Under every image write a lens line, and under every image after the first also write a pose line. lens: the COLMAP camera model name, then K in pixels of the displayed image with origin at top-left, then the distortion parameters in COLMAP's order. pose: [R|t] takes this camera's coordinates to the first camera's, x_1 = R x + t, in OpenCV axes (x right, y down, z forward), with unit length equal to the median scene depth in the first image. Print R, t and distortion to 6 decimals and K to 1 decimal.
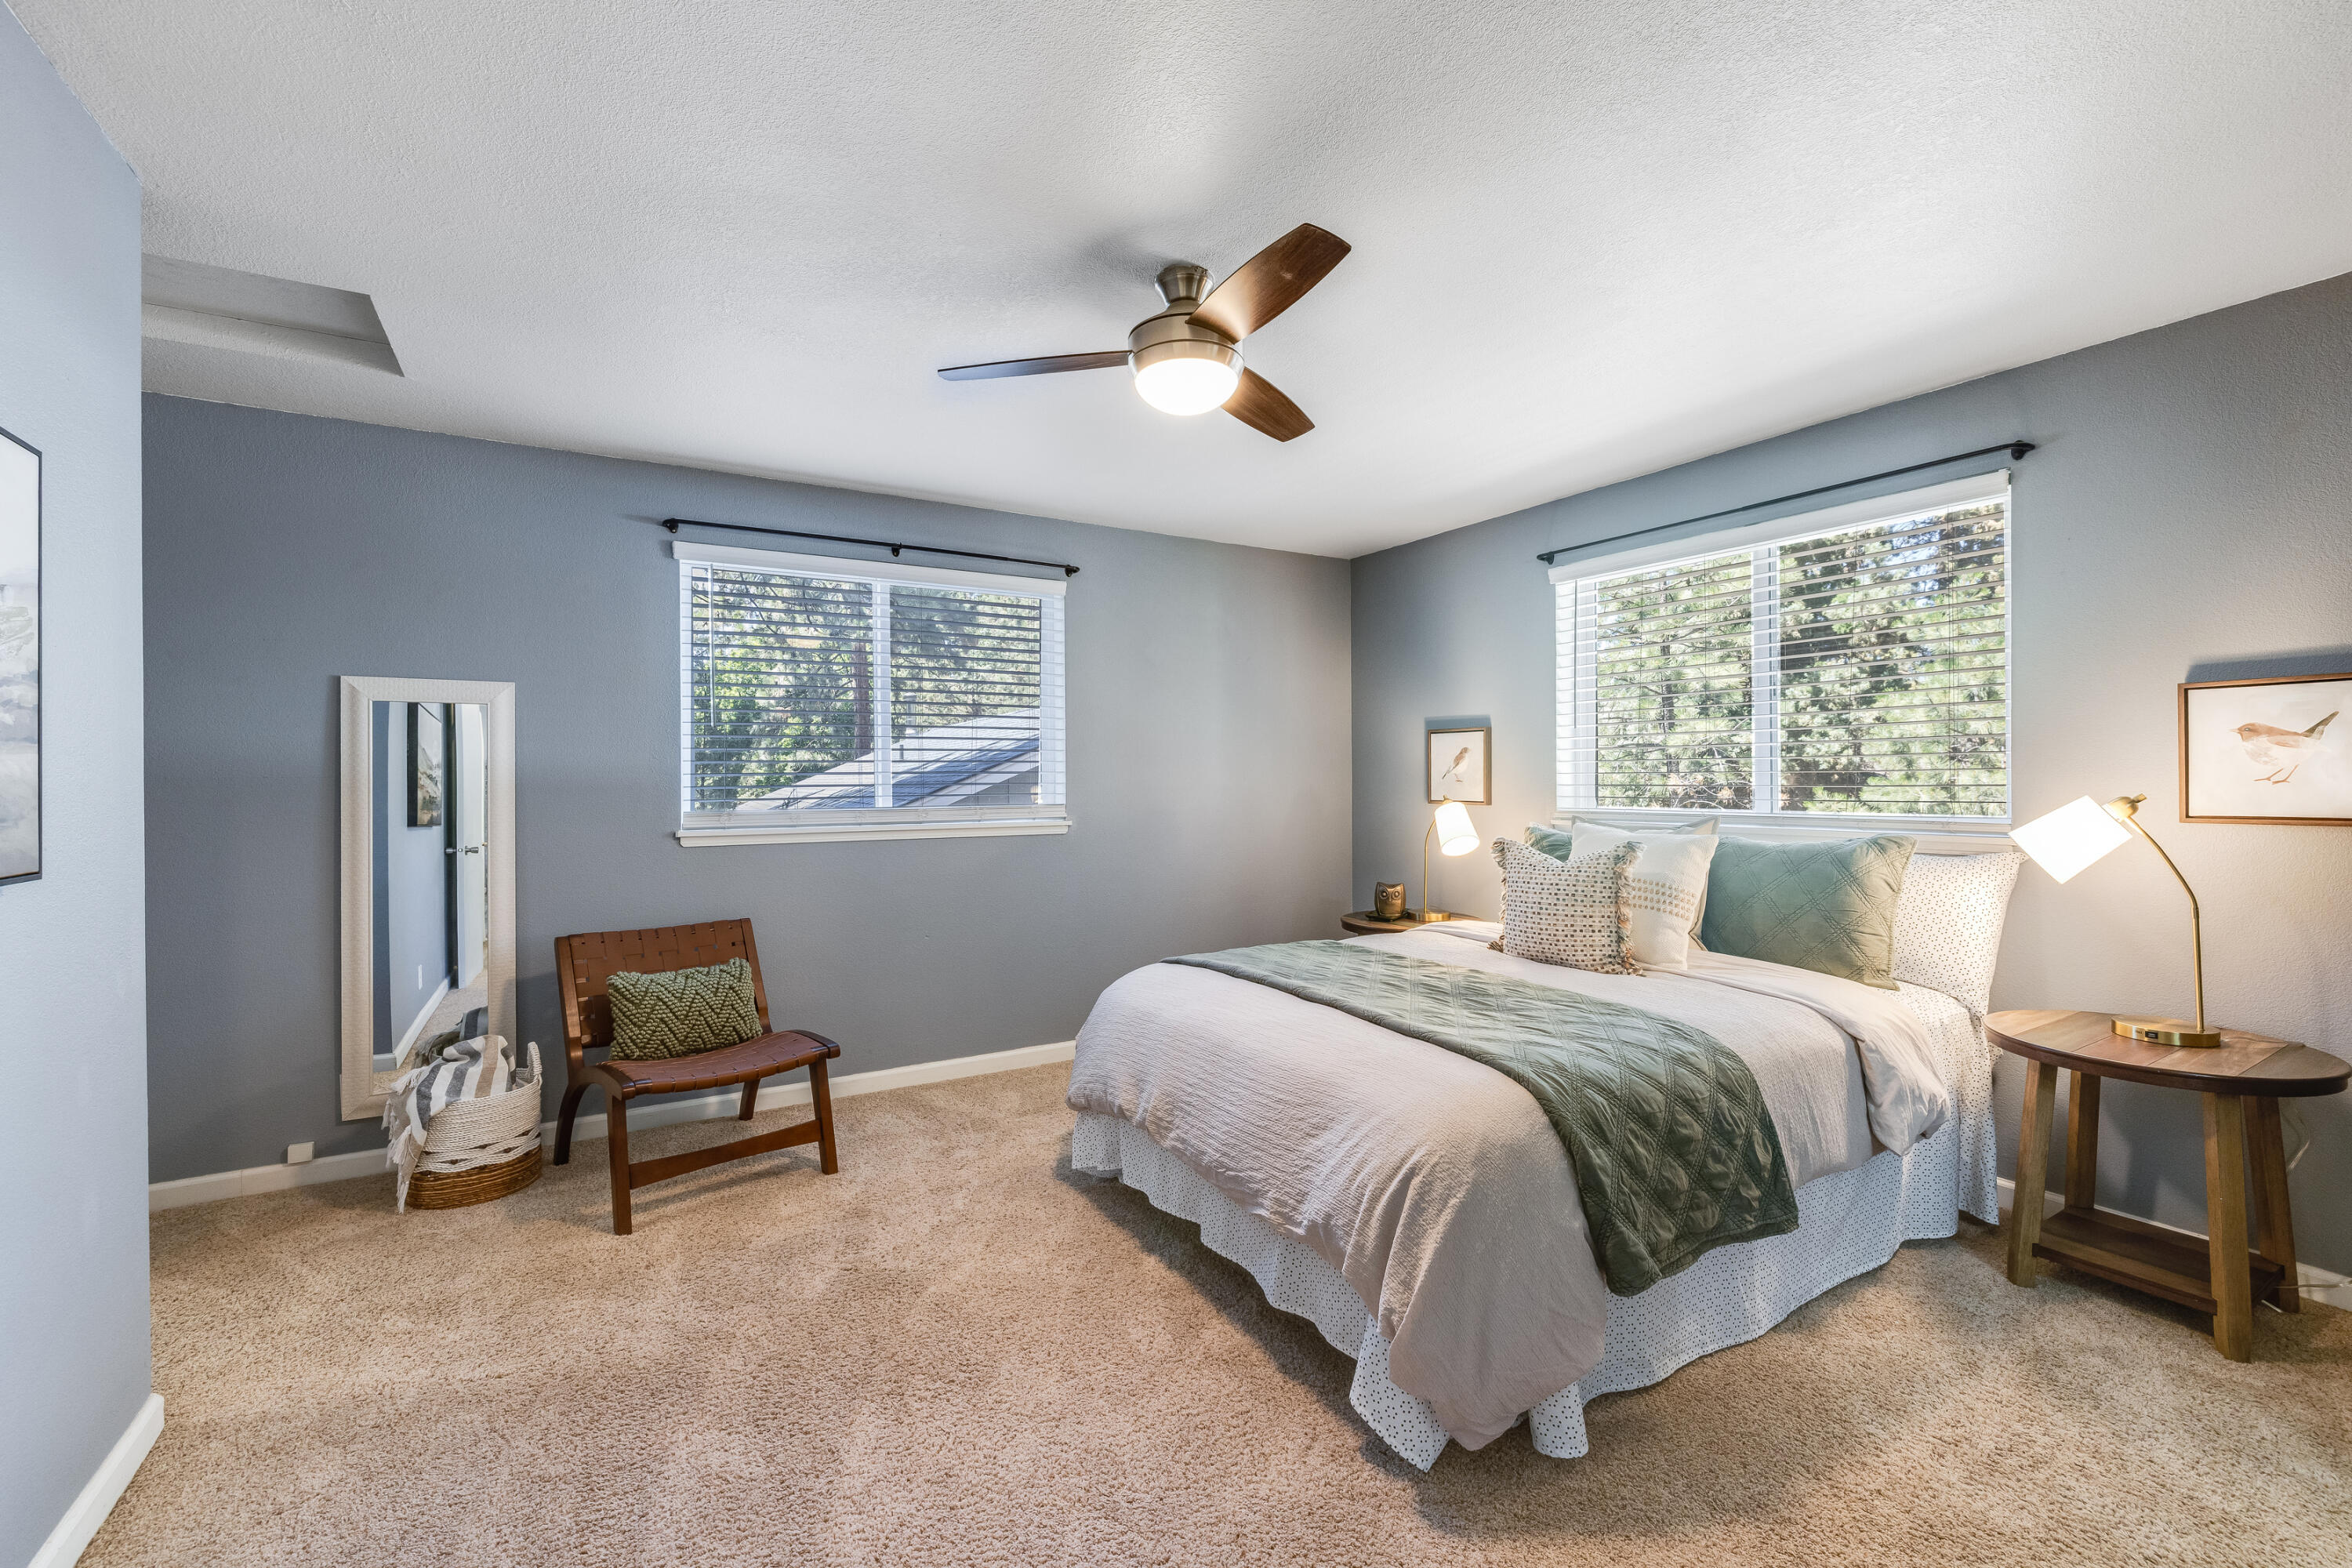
lens RADIAL K [[1009.0, 0, 1176.0], [0, 1009.0, 784.0], [0, 0, 1]] dist [-0.000919, -0.000153]
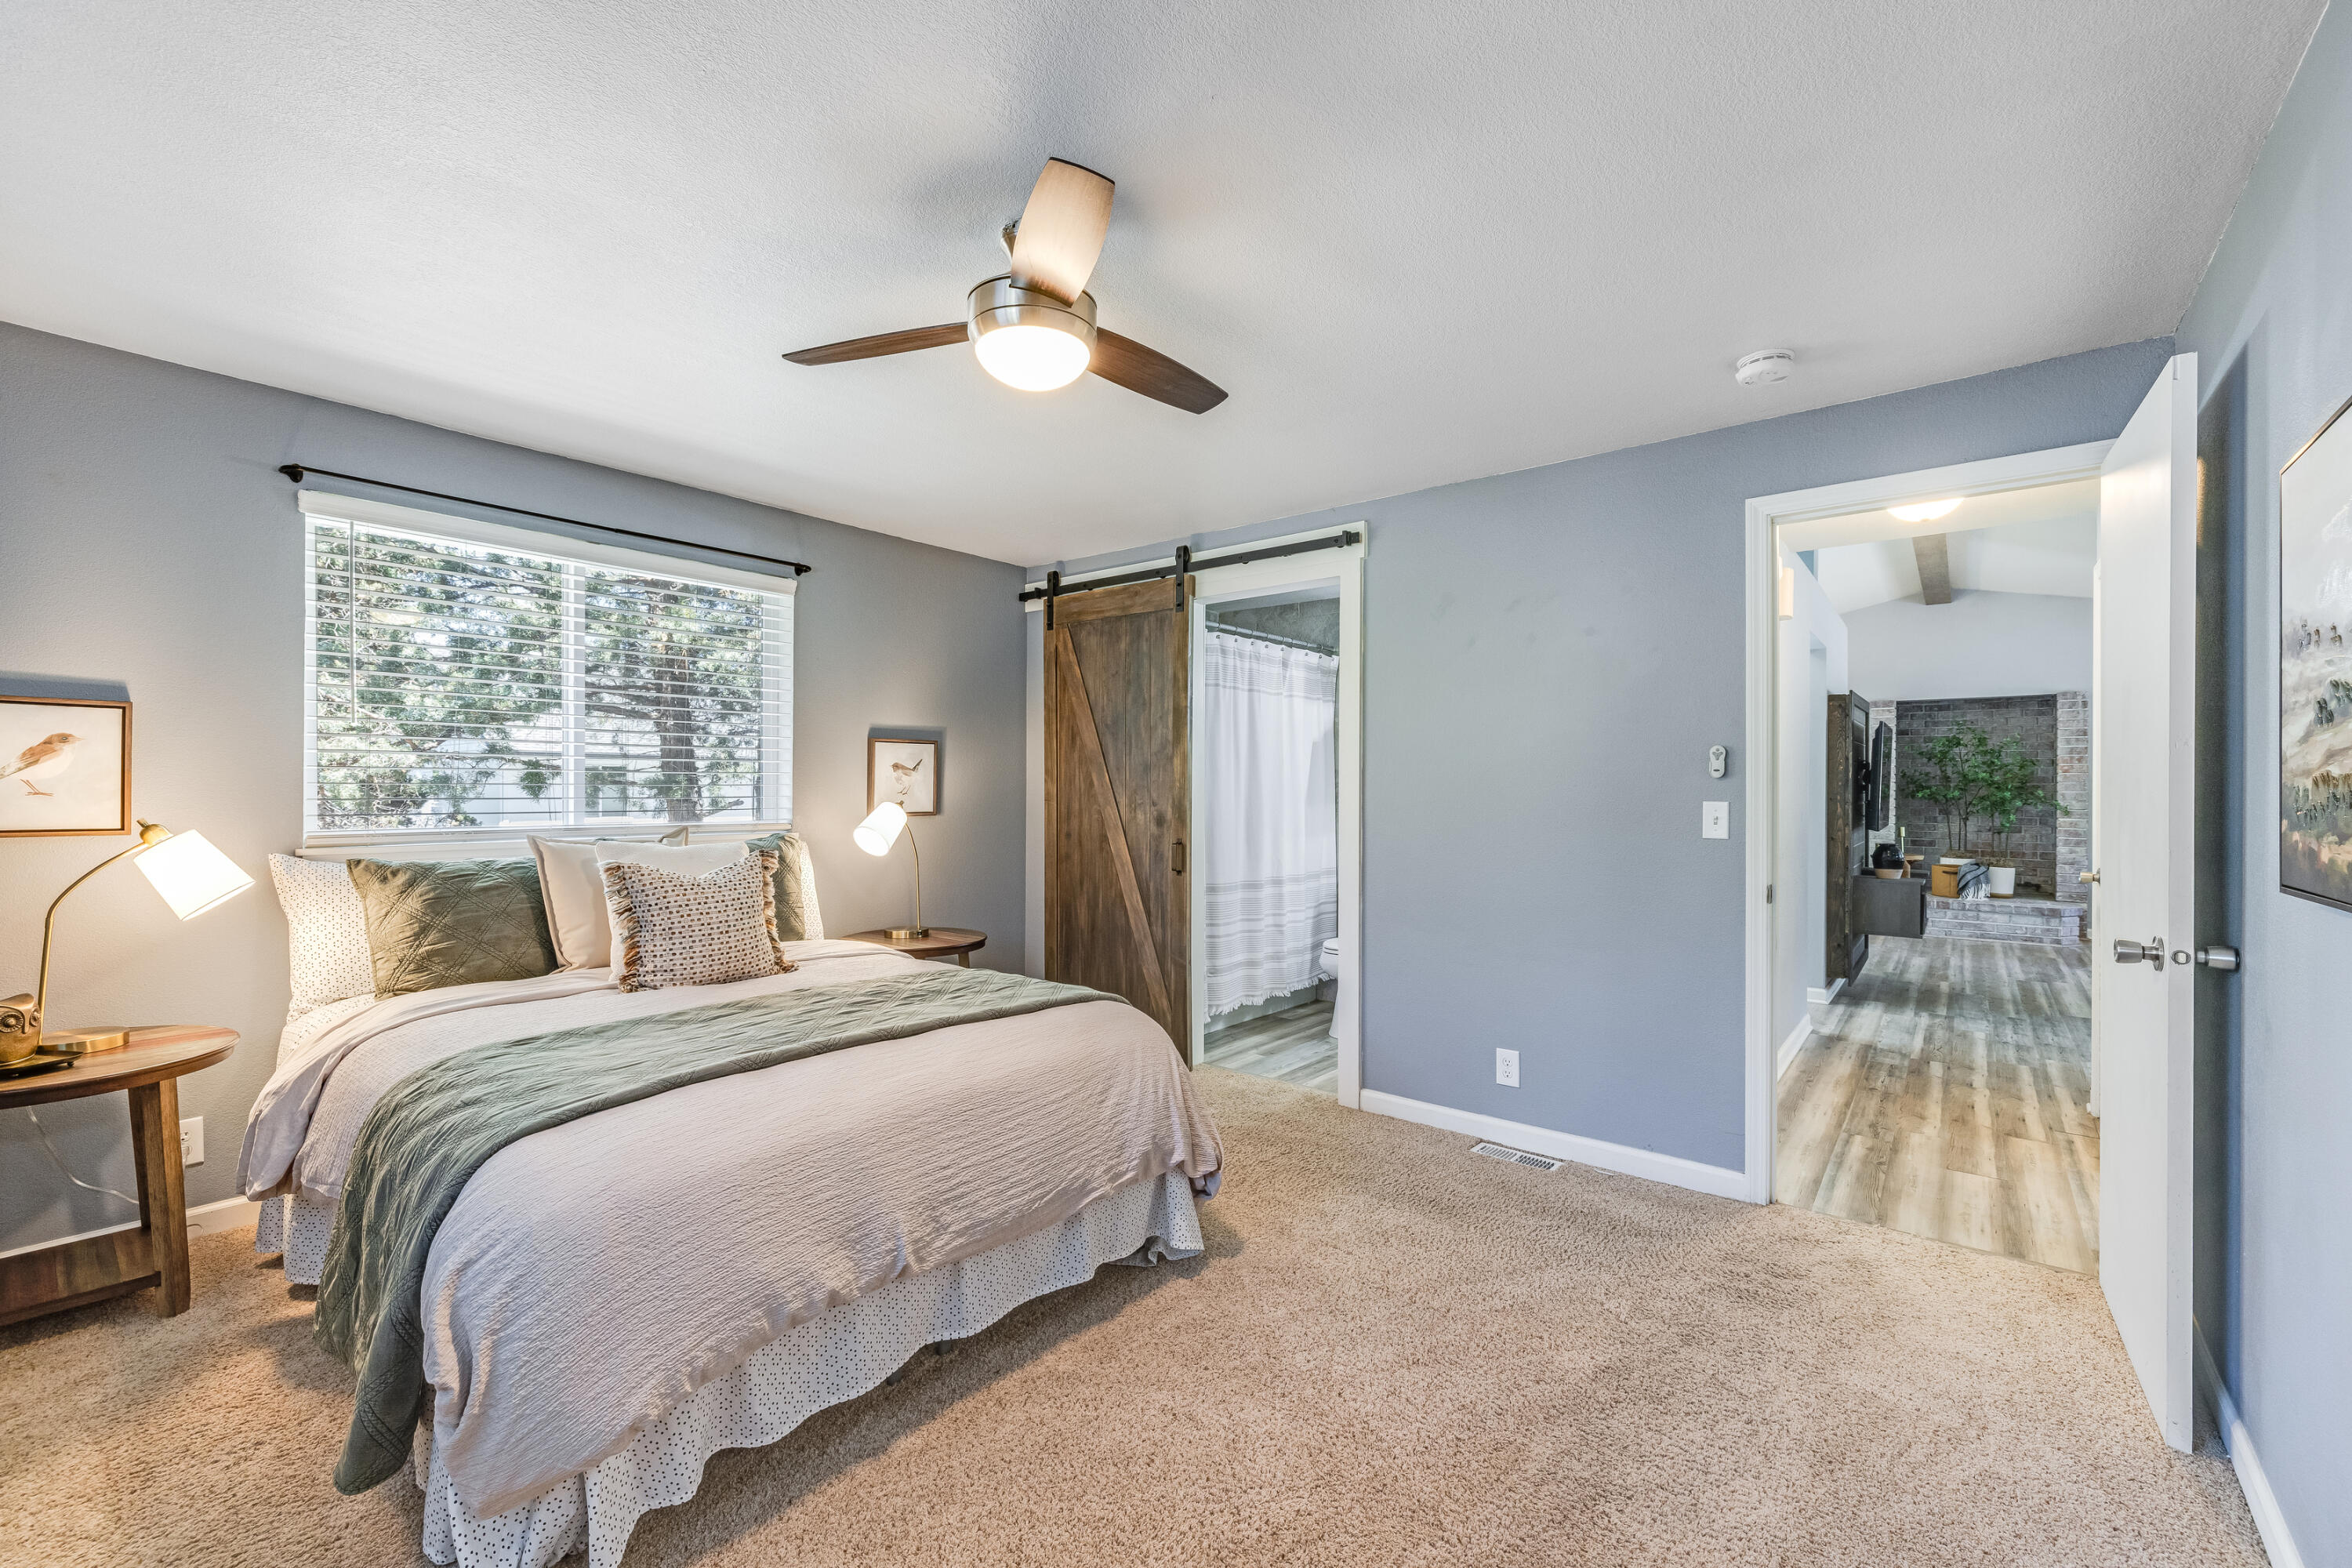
lens RADIAL K [[980.2, 0, 1186.8], [0, 980.2, 790.6], [0, 0, 1]] dist [-0.002835, -0.000248]
pose [[-0.358702, 0.002392, 0.933449, -0.801620], [0.002298, 0.999996, -0.001679, -0.003757], [-0.933449, 0.001543, -0.358706, 1.112125]]
